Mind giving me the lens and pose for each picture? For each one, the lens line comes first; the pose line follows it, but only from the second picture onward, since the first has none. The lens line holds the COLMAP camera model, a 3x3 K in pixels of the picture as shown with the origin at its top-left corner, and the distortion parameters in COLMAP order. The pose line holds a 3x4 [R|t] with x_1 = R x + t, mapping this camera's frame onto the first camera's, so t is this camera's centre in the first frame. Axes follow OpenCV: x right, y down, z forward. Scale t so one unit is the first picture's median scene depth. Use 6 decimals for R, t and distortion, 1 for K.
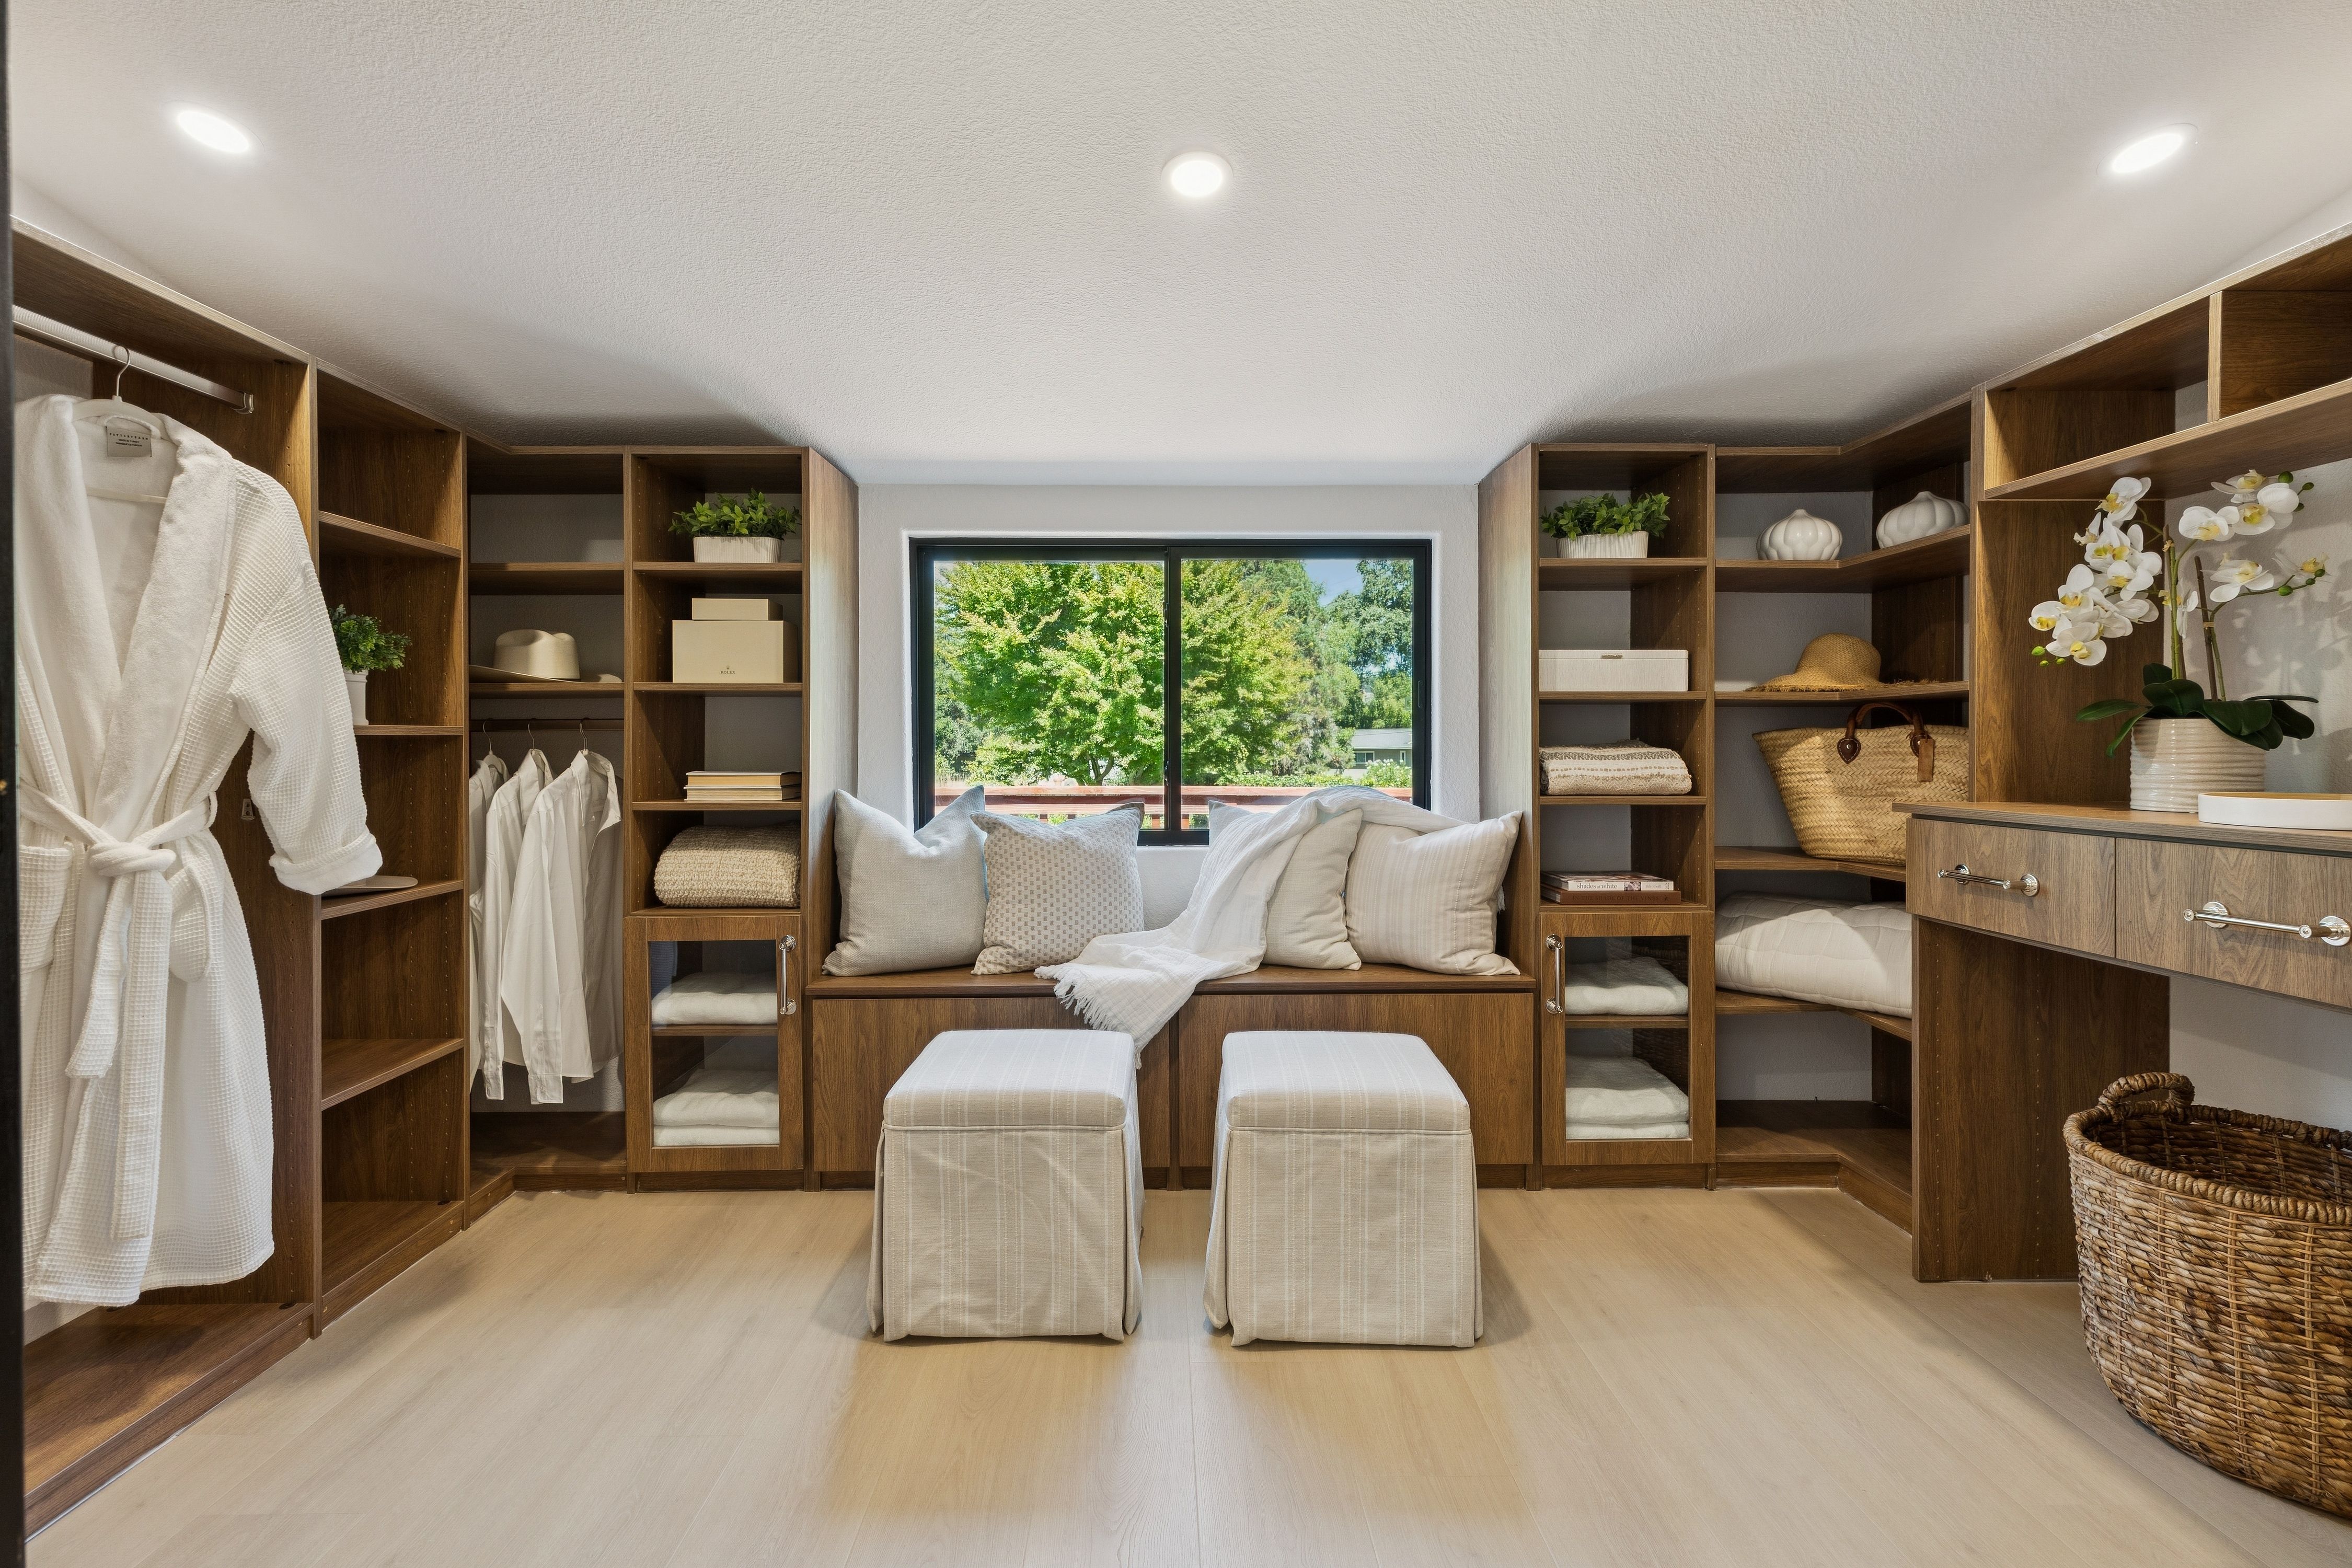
lens RADIAL K [[1071.6, 0, 1170.0], [0, 1071.6, 749.2], [0, 0, 1]] dist [0.002074, 0.000285]
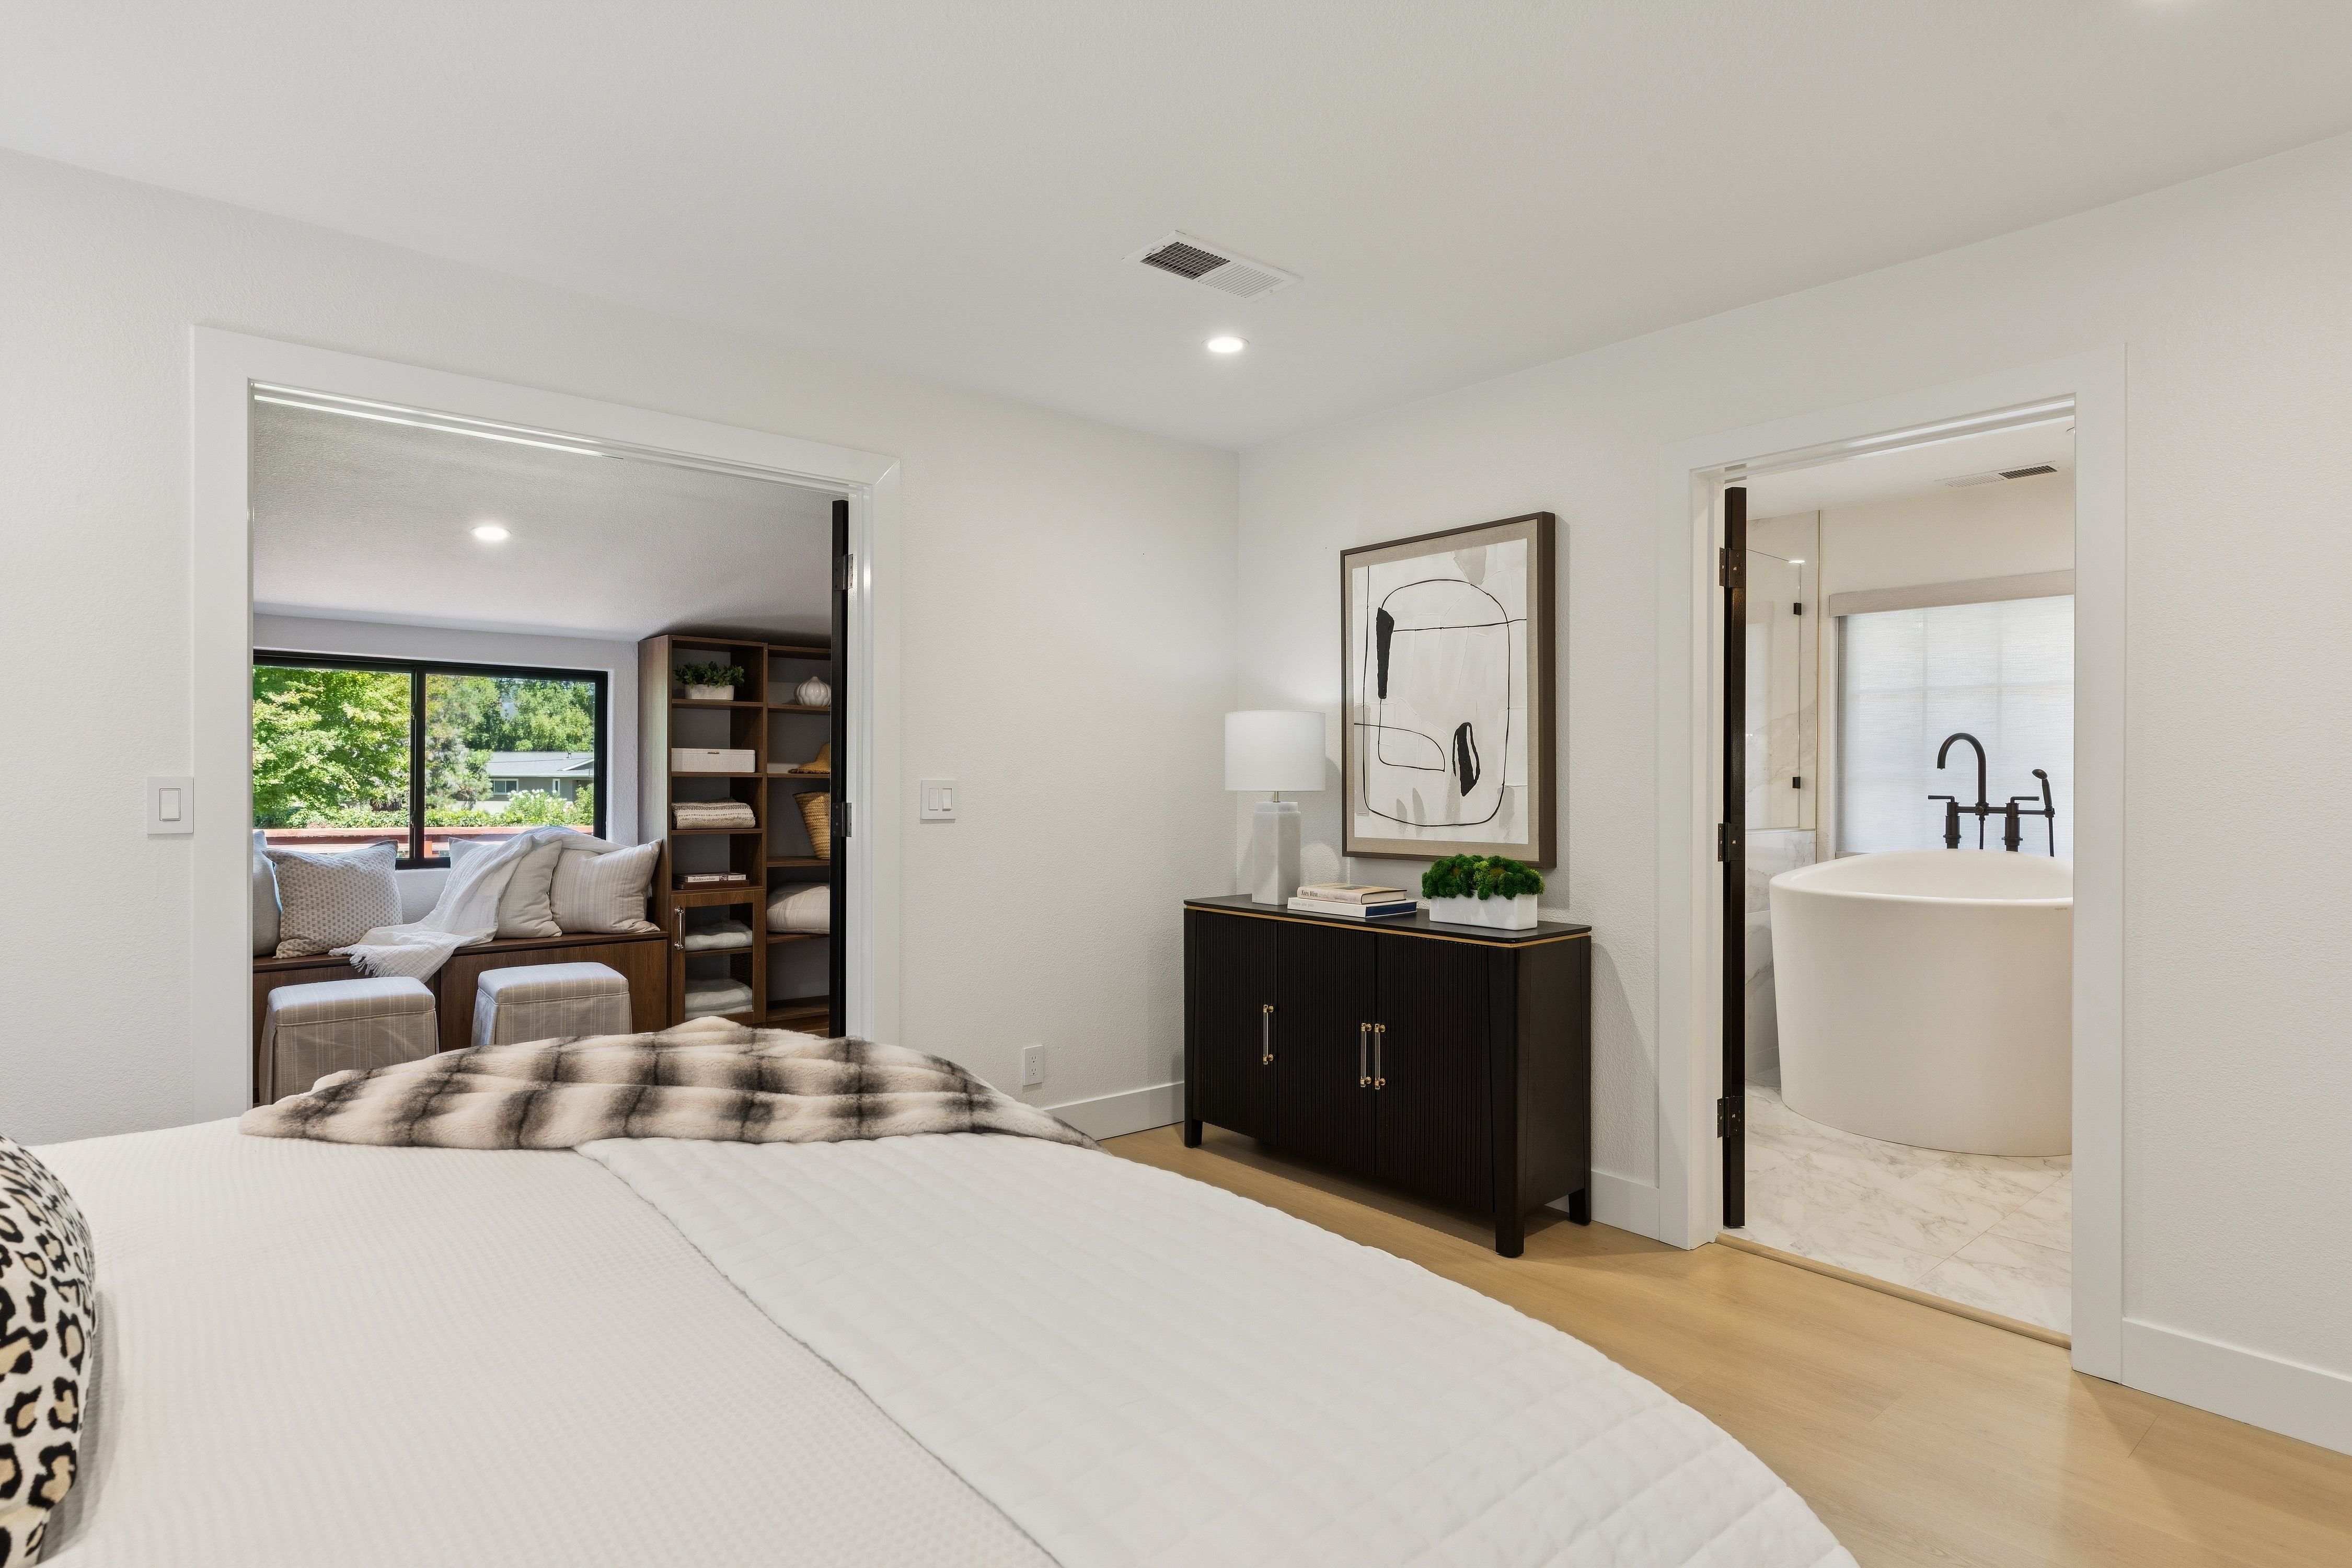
lens RADIAL K [[1246.4, 0, 1176.0], [0, 1246.4, 784.0], [0, 0, 1]] dist [-0.000626, -0.000221]
pose [[0.779352, 0.003774, 0.626575, -0.296128], [-0.007872, 0.999962, 0.003770, -0.046878], [-0.626537, -0.007871, 0.779352, -1.121505]]
